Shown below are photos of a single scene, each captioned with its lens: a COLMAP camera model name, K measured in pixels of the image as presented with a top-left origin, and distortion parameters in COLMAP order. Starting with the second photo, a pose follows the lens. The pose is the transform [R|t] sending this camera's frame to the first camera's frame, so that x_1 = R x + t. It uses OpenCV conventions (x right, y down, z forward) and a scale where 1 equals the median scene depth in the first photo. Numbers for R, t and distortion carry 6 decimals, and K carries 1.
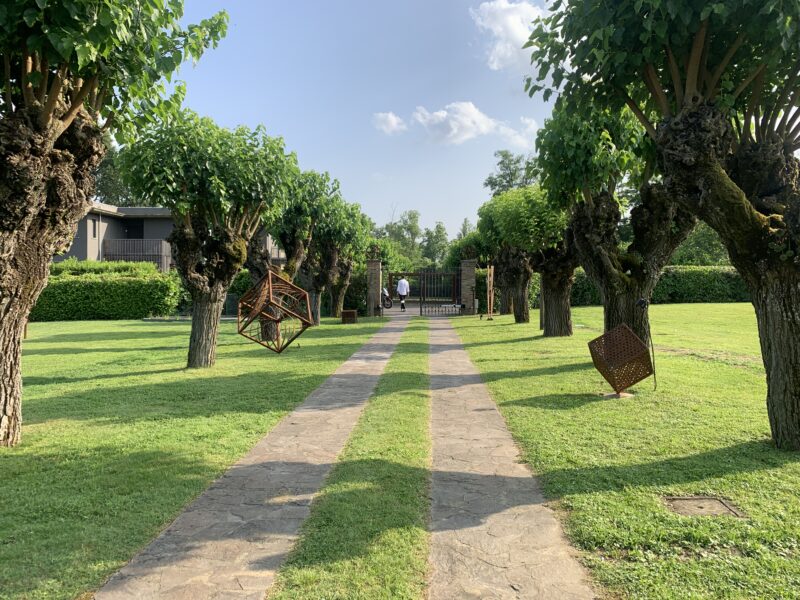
lens RADIAL K [[615.7, 0, 404.3], [0, 615.7, 293.2], [0, 0, 1]] dist [0.056694, -0.048604]
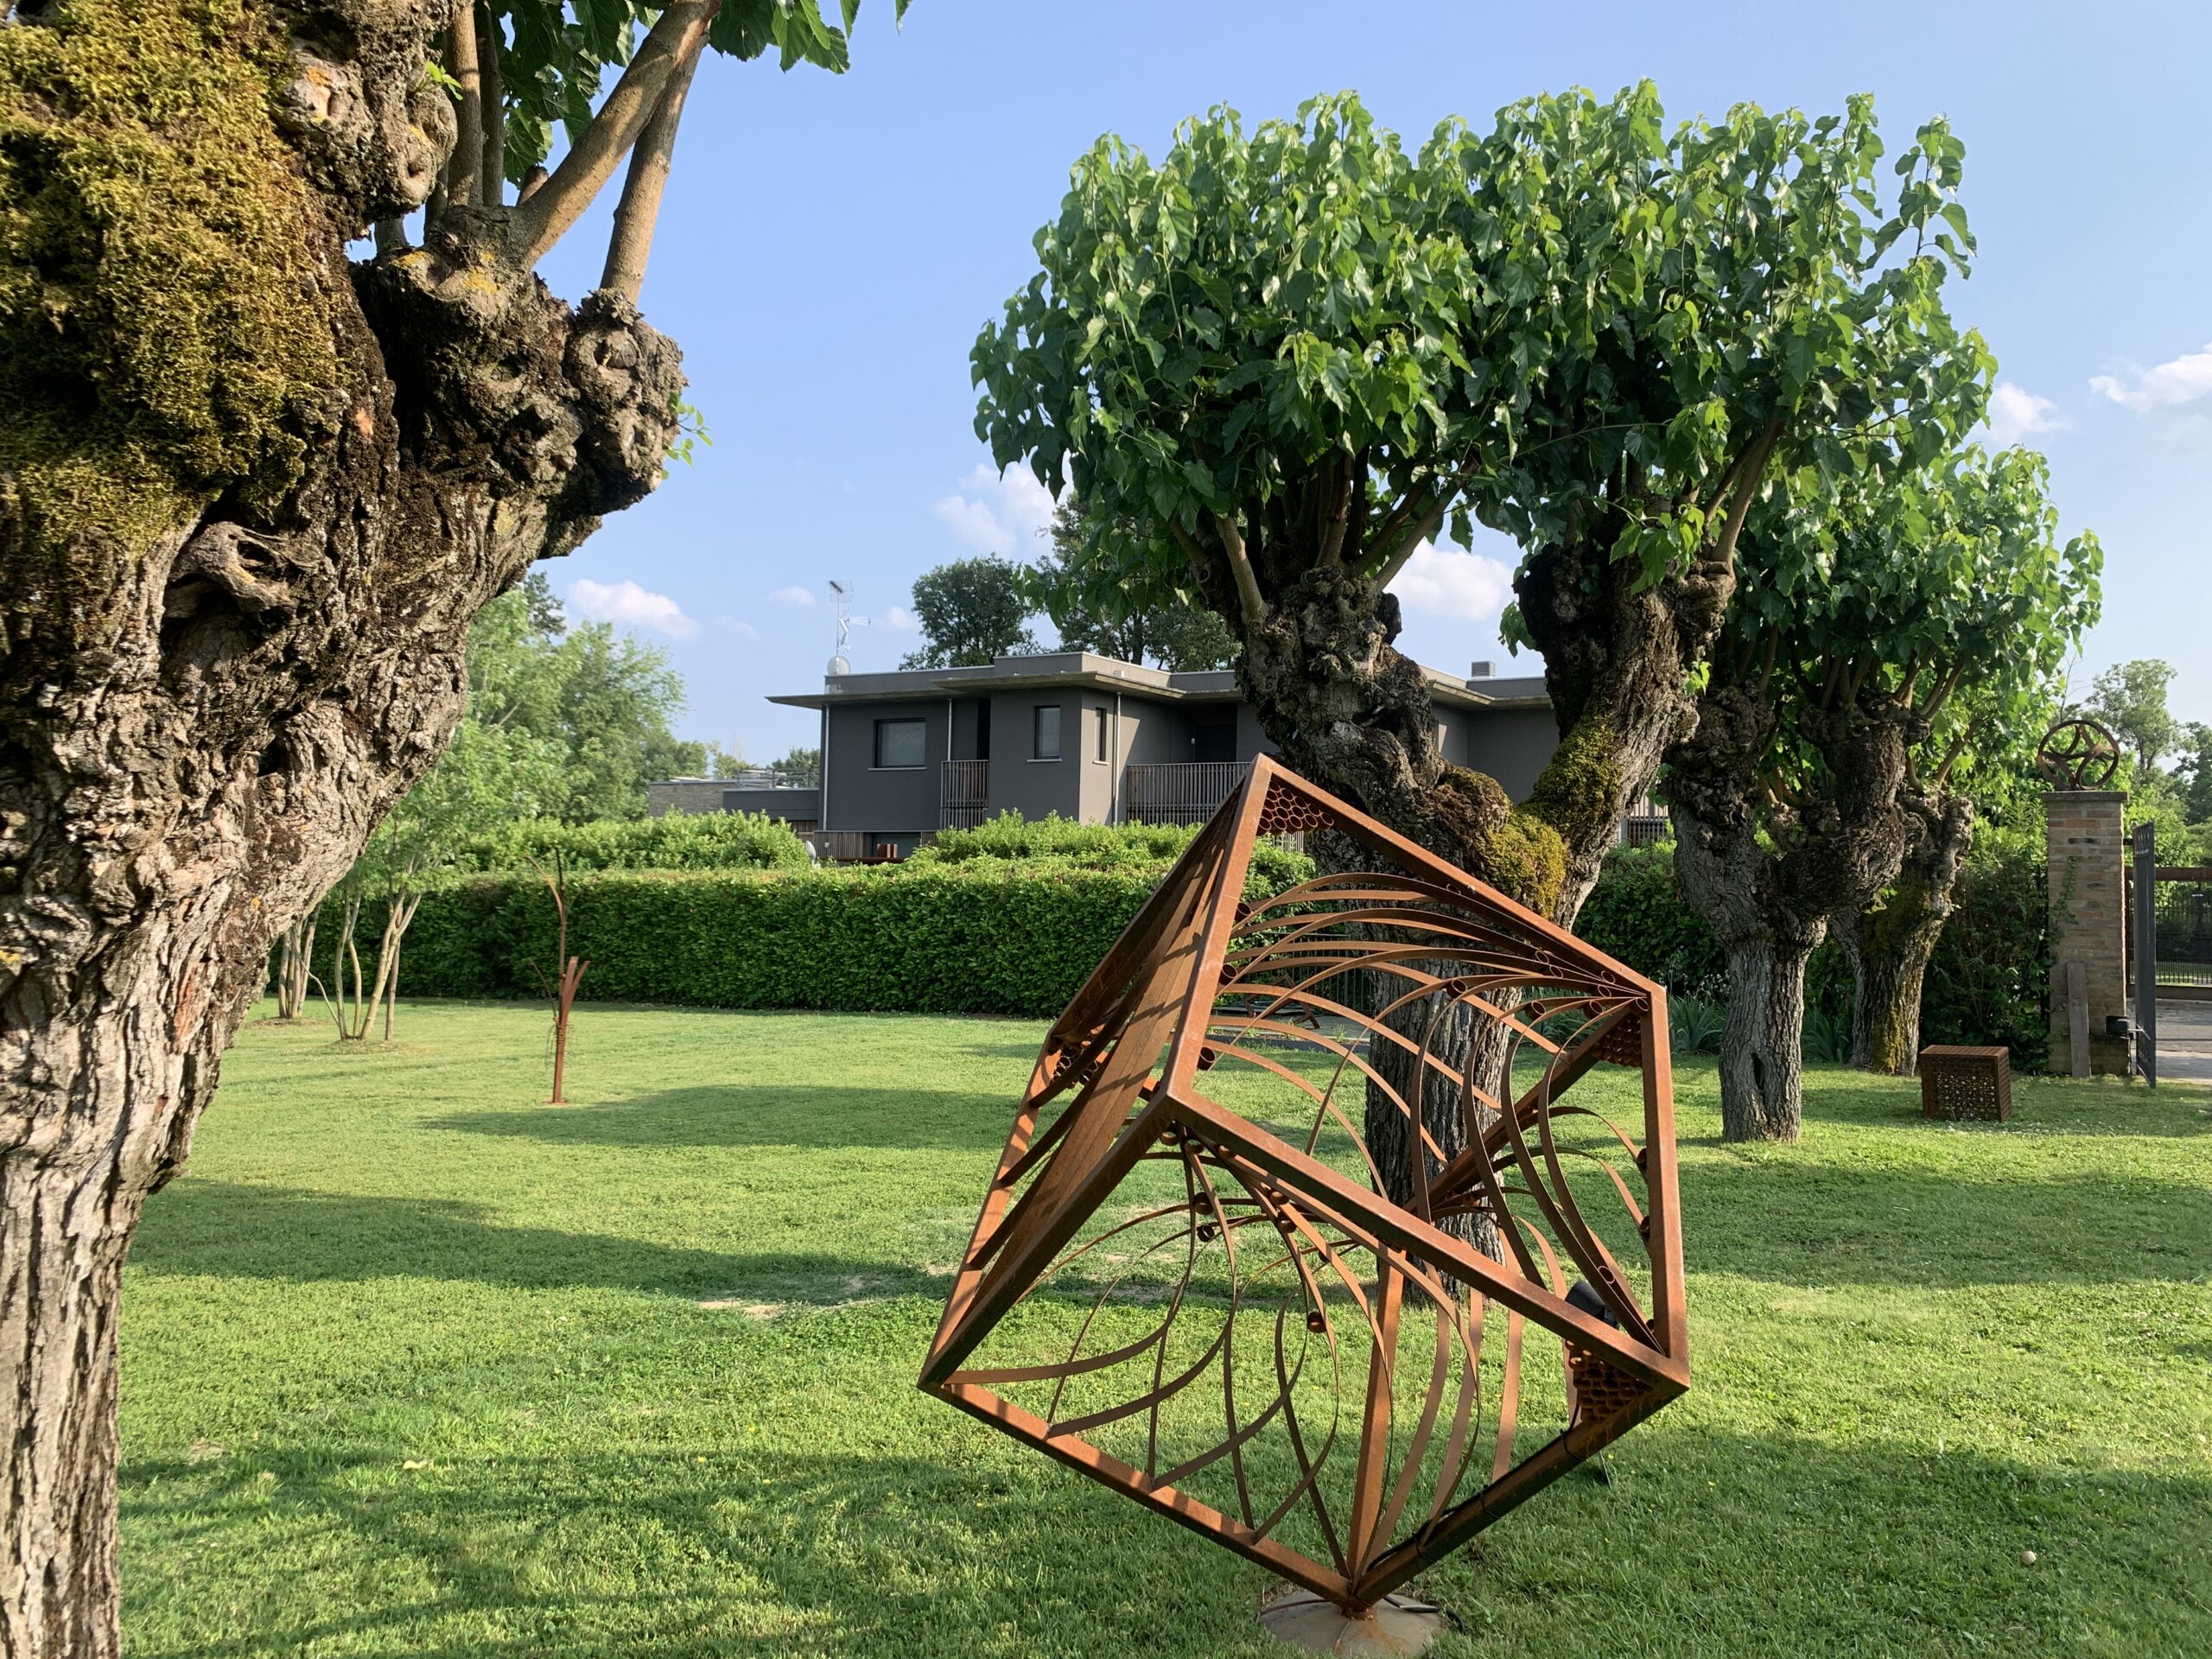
lens RADIAL K [[1702.5, 0, 1118.0], [0, 1702.5, 810.6], [0, 0, 1]] dist [0.056694, -0.048604]
pose [[0.871384, -0.008465, -0.490529, -0.052051], [-0.025374, 0.997735, -0.062293, -0.005105], [0.489945, 0.066728, 0.869196, 0.378233]]
